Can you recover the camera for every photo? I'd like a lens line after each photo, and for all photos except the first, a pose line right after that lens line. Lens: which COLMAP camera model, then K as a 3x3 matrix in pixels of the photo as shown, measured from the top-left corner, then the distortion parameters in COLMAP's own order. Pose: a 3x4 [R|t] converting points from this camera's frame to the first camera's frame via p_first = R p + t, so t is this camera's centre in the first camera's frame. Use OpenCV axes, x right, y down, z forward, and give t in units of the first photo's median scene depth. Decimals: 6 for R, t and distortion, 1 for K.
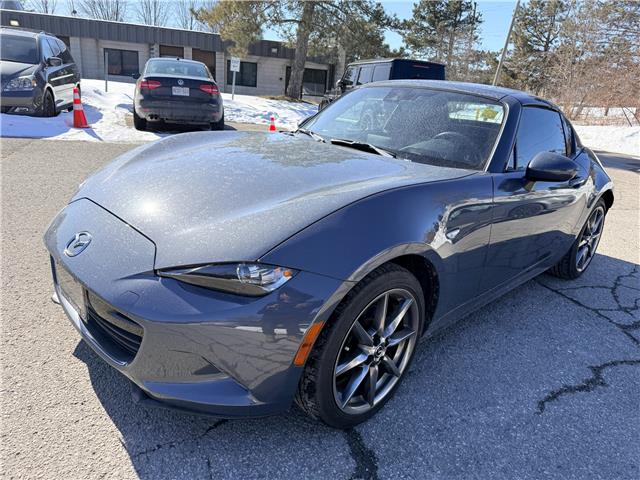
lens RADIAL K [[476.9, 0, 320.0], [0, 476.9, 240.0], [0, 0, 1]] dist [-0.007980, -0.003032]
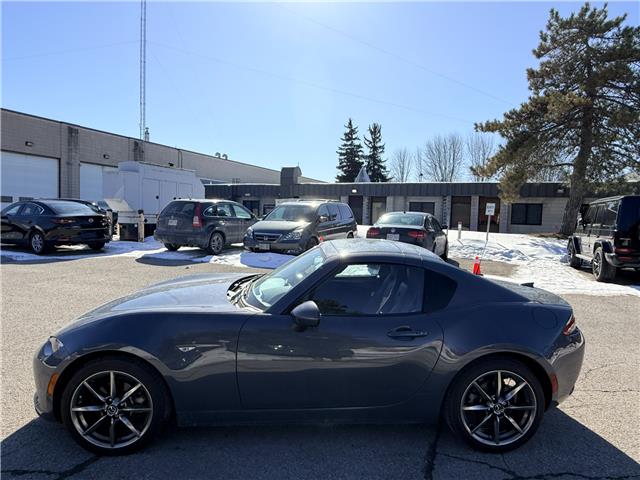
lens RADIAL K [[419.2, 0, 312.5], [0, 419.2, 237.5], [0, 0, 1]] dist [-0.001492, 0.003663]
pose [[0.744021, -0.023567, -0.667741, 0.173947], [-0.164003, 0.962363, -0.216704, -0.015516], [0.647716, 0.270744, 0.712153, 0.024969]]
